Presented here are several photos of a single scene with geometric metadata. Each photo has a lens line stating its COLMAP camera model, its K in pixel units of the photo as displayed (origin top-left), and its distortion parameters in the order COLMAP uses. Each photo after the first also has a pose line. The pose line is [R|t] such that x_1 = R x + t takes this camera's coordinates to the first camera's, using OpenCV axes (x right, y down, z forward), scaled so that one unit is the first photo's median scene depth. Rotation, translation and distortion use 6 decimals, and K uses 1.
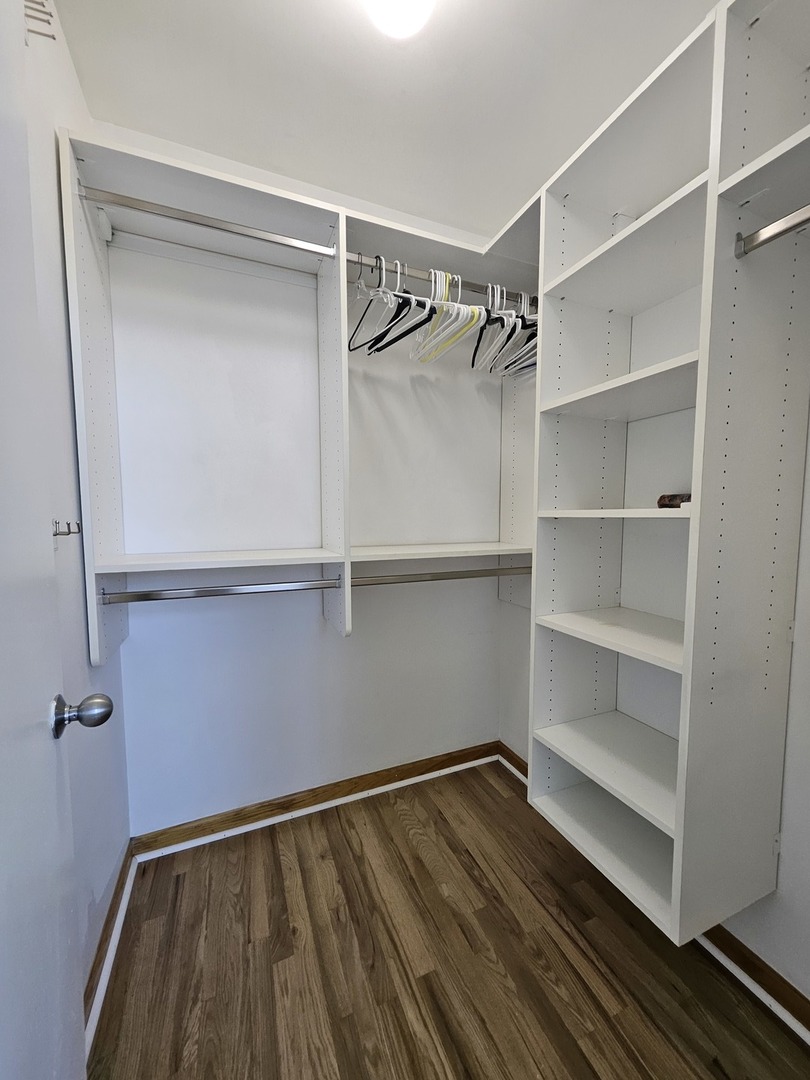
lens RADIAL K [[424.4, 0, 405.7], [0, 424.4, 542.7], [0, 0, 1]] dist [0.002684, 0.001246]
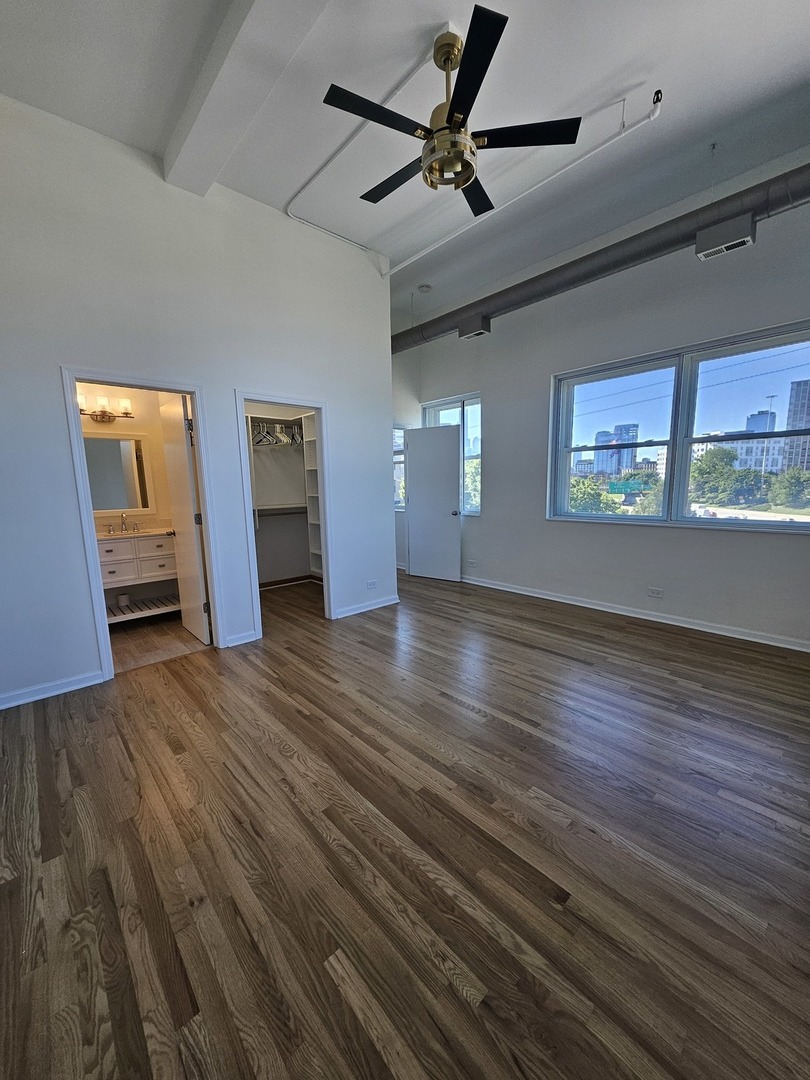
lens RADIAL K [[424.4, 0, 404.0], [0, 424.4, 546.1], [0, 0, 1]] dist [0.002684, 0.001246]
pose [[0.945547, -0.066324, 0.318658, -0.119589], [0.039974, 0.995271, 0.088536, 0.078299], [-0.323023, -0.070977, 0.943726, -2.818809]]
